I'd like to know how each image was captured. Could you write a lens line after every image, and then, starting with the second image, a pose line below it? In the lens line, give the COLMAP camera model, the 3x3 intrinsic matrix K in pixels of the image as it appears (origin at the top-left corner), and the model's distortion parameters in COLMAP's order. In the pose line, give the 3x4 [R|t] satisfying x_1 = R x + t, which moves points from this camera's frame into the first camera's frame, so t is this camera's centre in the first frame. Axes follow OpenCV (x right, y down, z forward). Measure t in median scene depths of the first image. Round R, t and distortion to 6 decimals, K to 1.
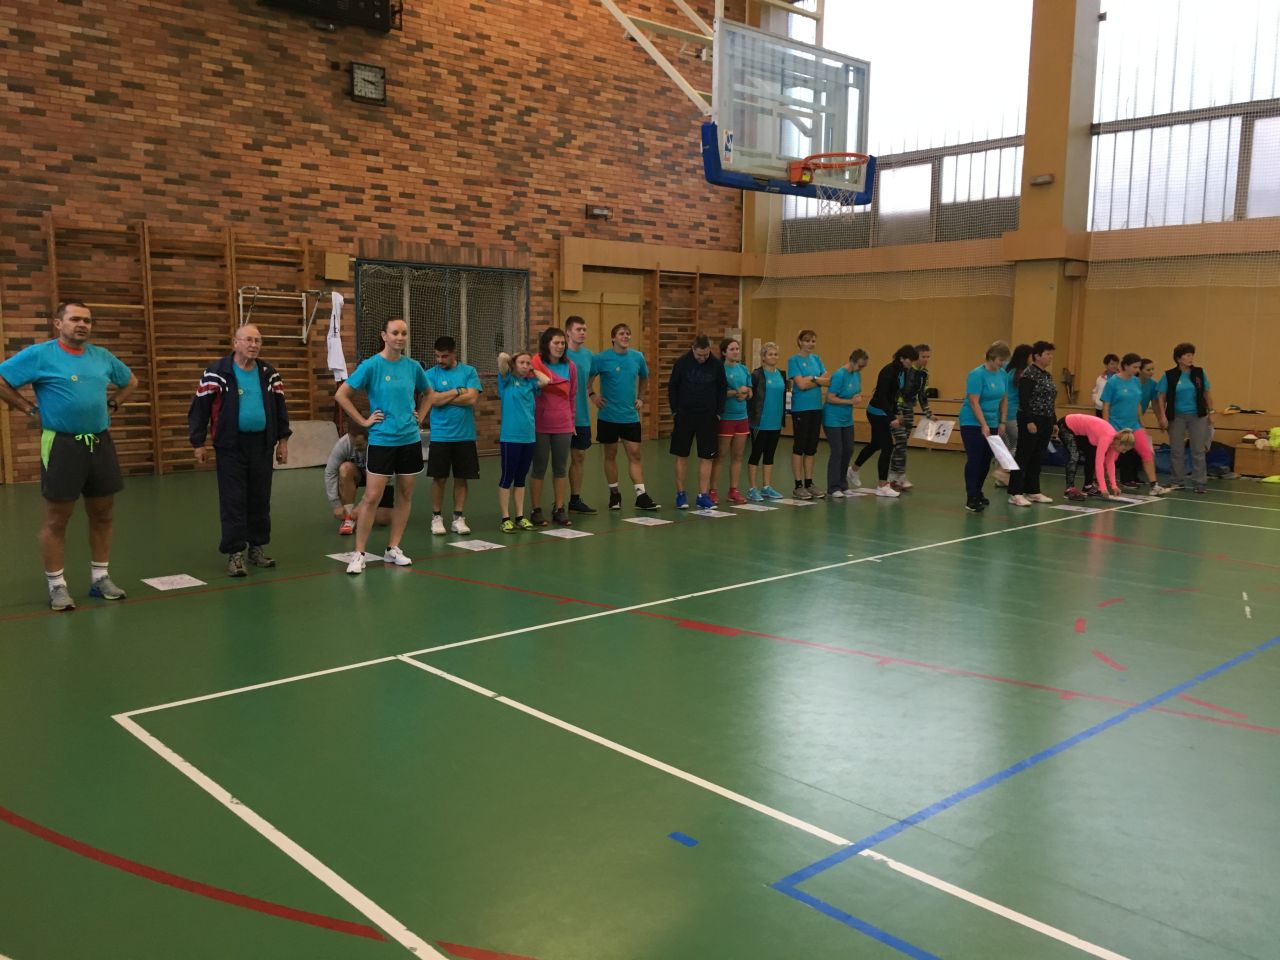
lens RADIAL K [[1086.4, 0, 640.0], [0, 1086.4, 480.0], [0, 0, 1]] dist [0.071114, -0.084570]
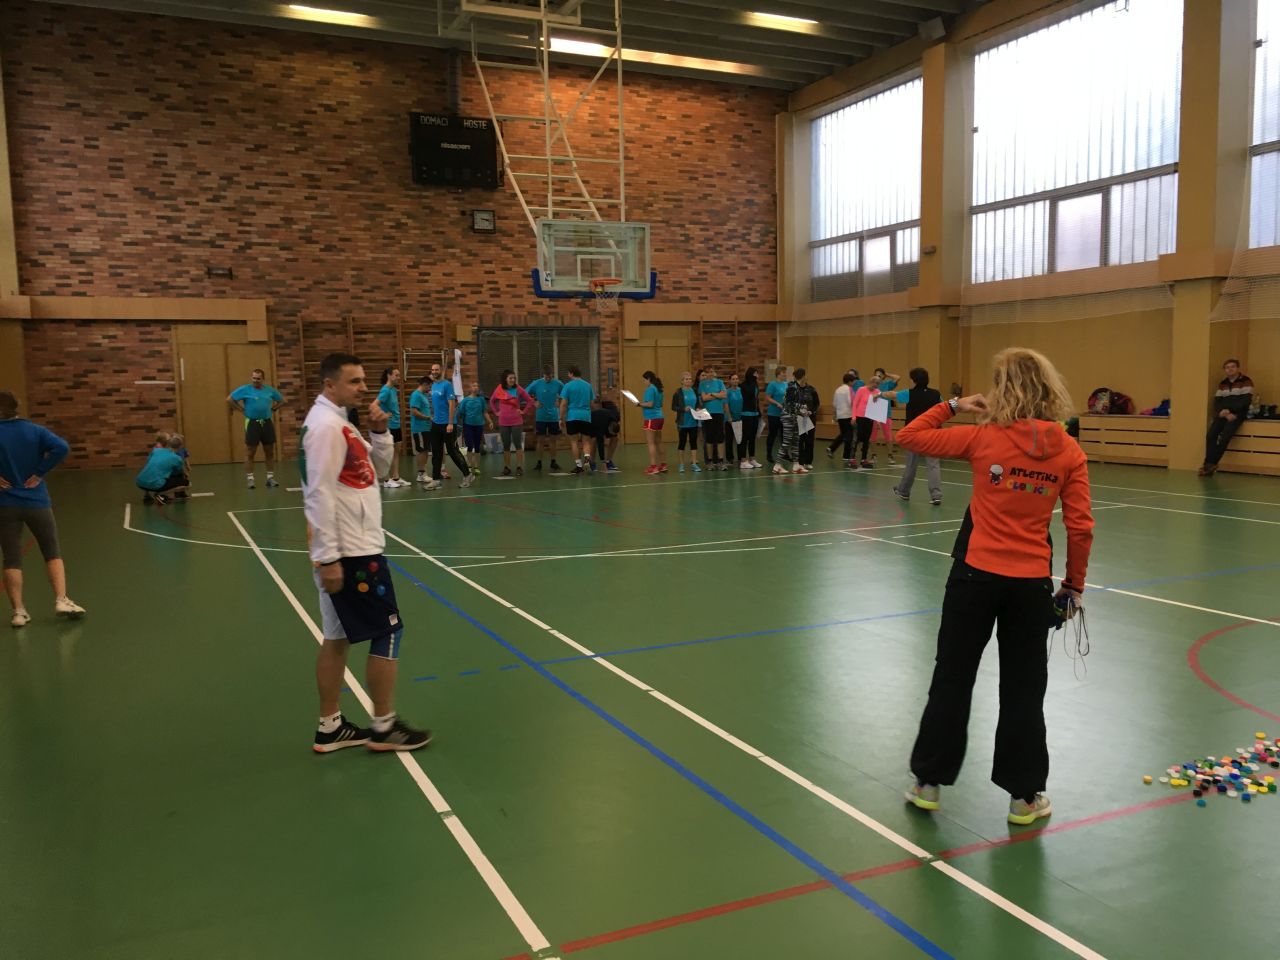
lens RADIAL K [[1091.9, 0, 640.0], [0, 1091.9, 480.0], [0, 0, 1]] dist [0.068793, 0.004834]
pose [[0.953816, -0.000178, -0.300391, 0.461393], [-0.007504, 0.999674, -0.024418, 0.062757], [0.300297, 0.025544, 0.953504, -0.476655]]
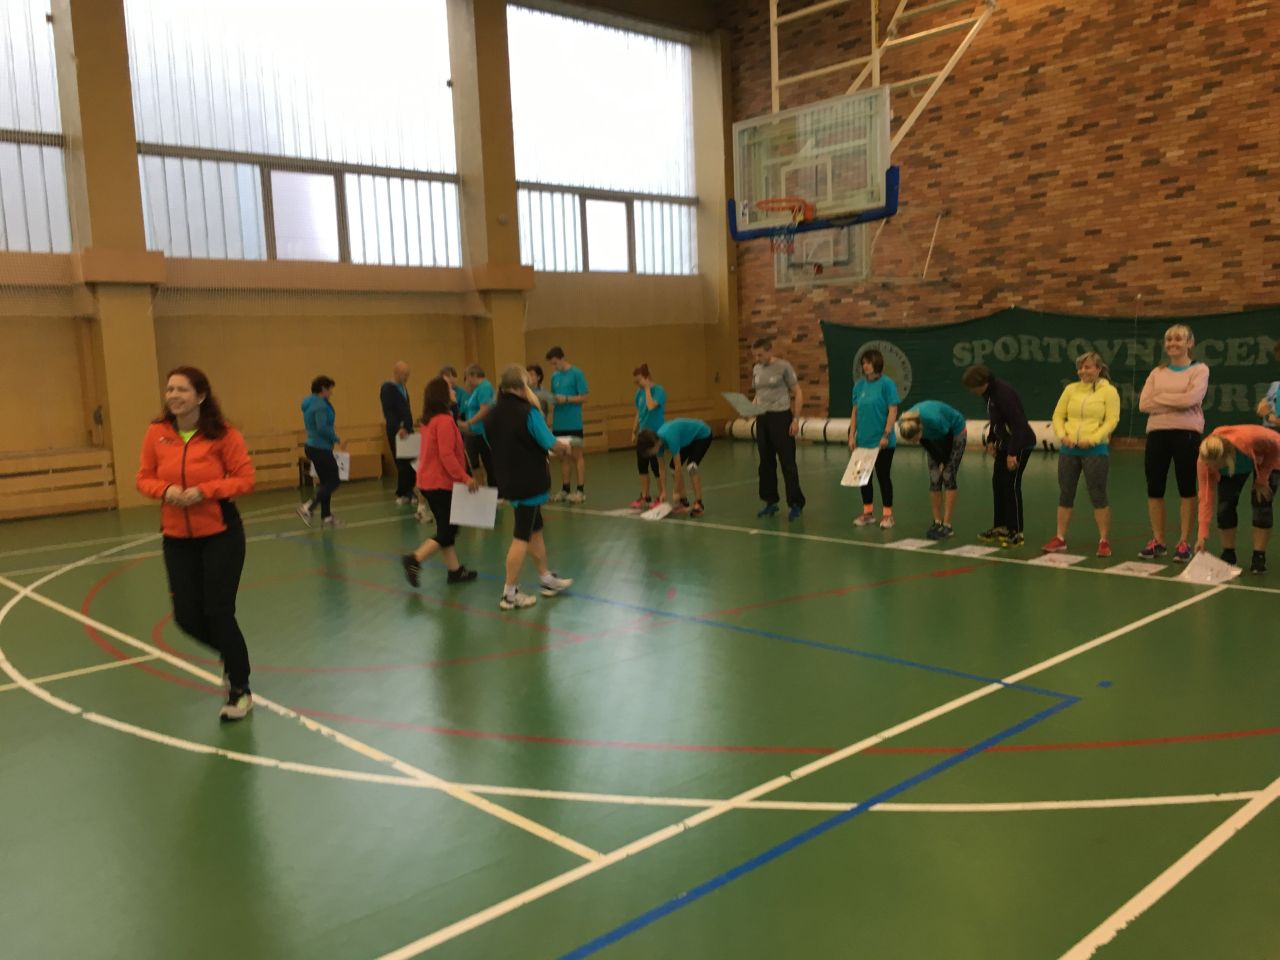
lens RADIAL K [[1095.1, 0, 640.0], [0, 1095.1, 480.0], [0, 0, 1]] dist [0.000212, -0.002806]
pose [[-0.004406, -0.121277, 0.992609, -0.565308], [0.161230, 0.979546, 0.120396, -0.092035], [-0.986907, 0.160568, 0.015238, 0.648083]]
